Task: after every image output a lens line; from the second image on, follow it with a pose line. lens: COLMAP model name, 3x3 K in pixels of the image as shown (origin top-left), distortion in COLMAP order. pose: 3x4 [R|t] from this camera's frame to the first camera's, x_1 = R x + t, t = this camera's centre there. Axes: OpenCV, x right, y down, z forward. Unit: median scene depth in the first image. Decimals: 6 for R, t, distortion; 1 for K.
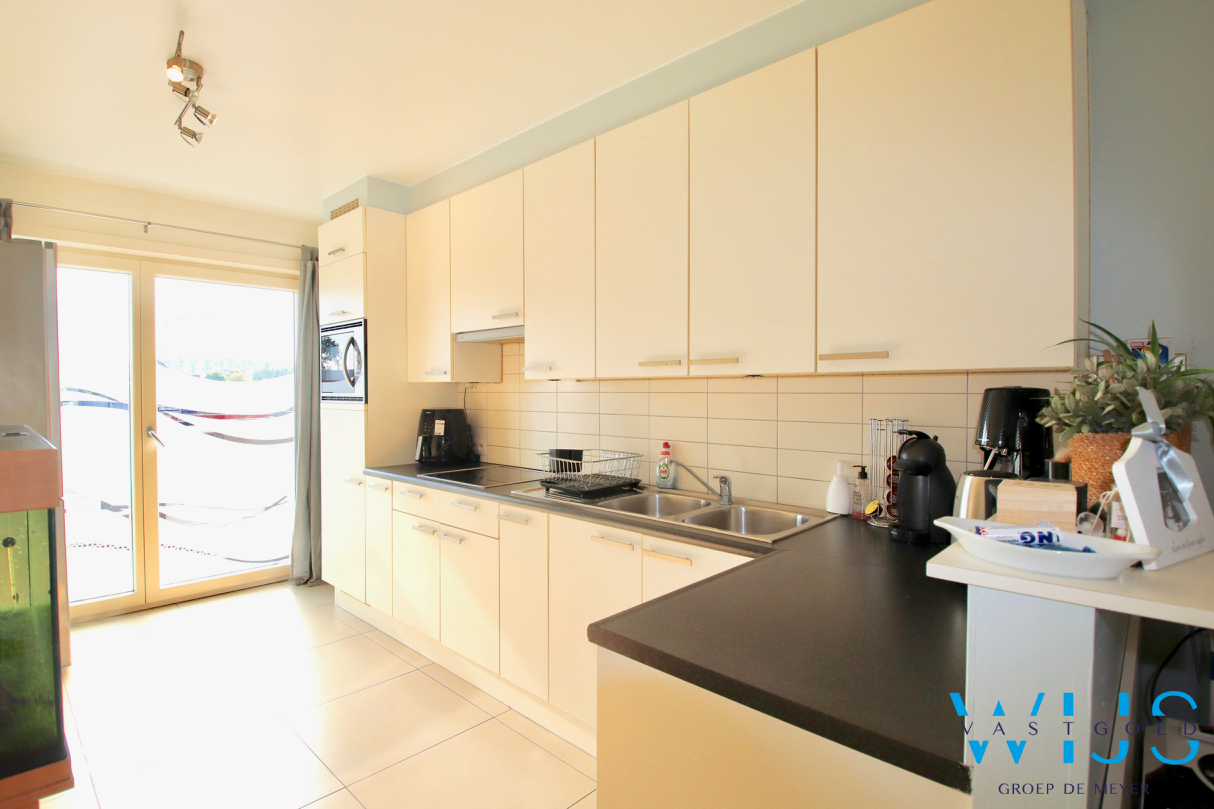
lens RADIAL K [[571.2, 0, 600.8], [0, 571.2, 408.7], [0, 0, 1]] dist [-0.000620, -0.017810]
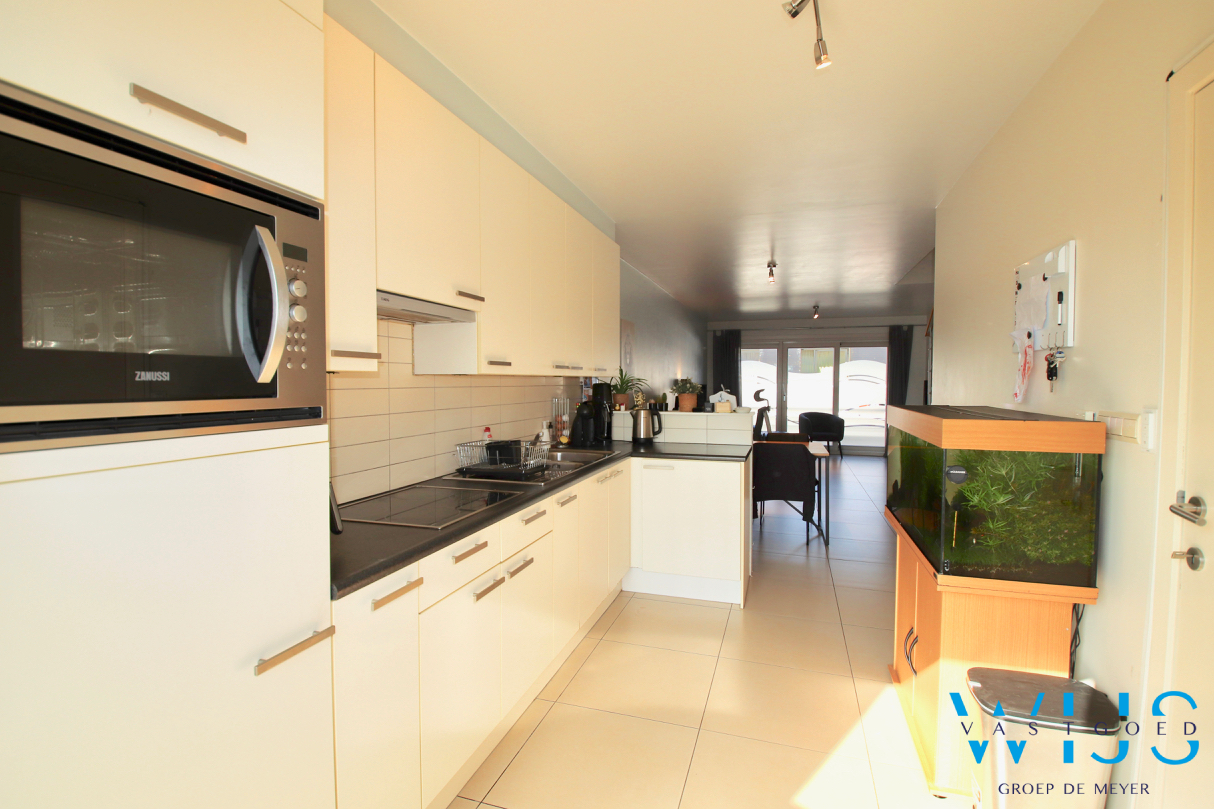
lens RADIAL K [[571.2, 0, 596.8], [0, 571.2, 408.0], [0, 0, 1]] dist [-0.000620, -0.017810]
pose [[-0.422533, -0.041611, 0.905392, -1.095159], [0.029196, 0.997802, 0.059484, -0.048622], [-0.905877, 0.051567, -0.420390, 1.300696]]
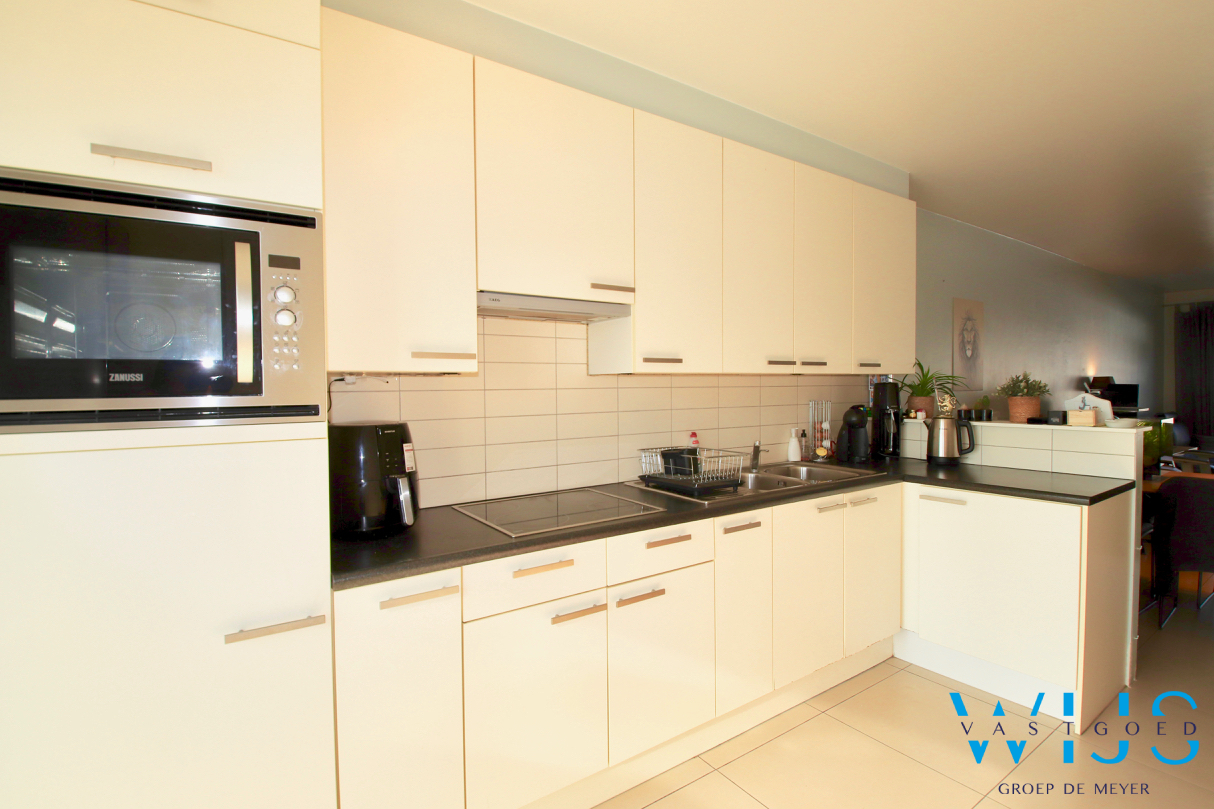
lens RADIAL K [[571.2, 0, 609.2], [0, 571.2, 405.9], [0, 0, 1]] dist [-0.000620, -0.017810]
pose [[0.218741, -0.035467, 0.975138, -0.995646], [0.039559, 0.998840, 0.027456, -0.029704], [-0.974981, 0.032570, 0.219891, 0.923947]]
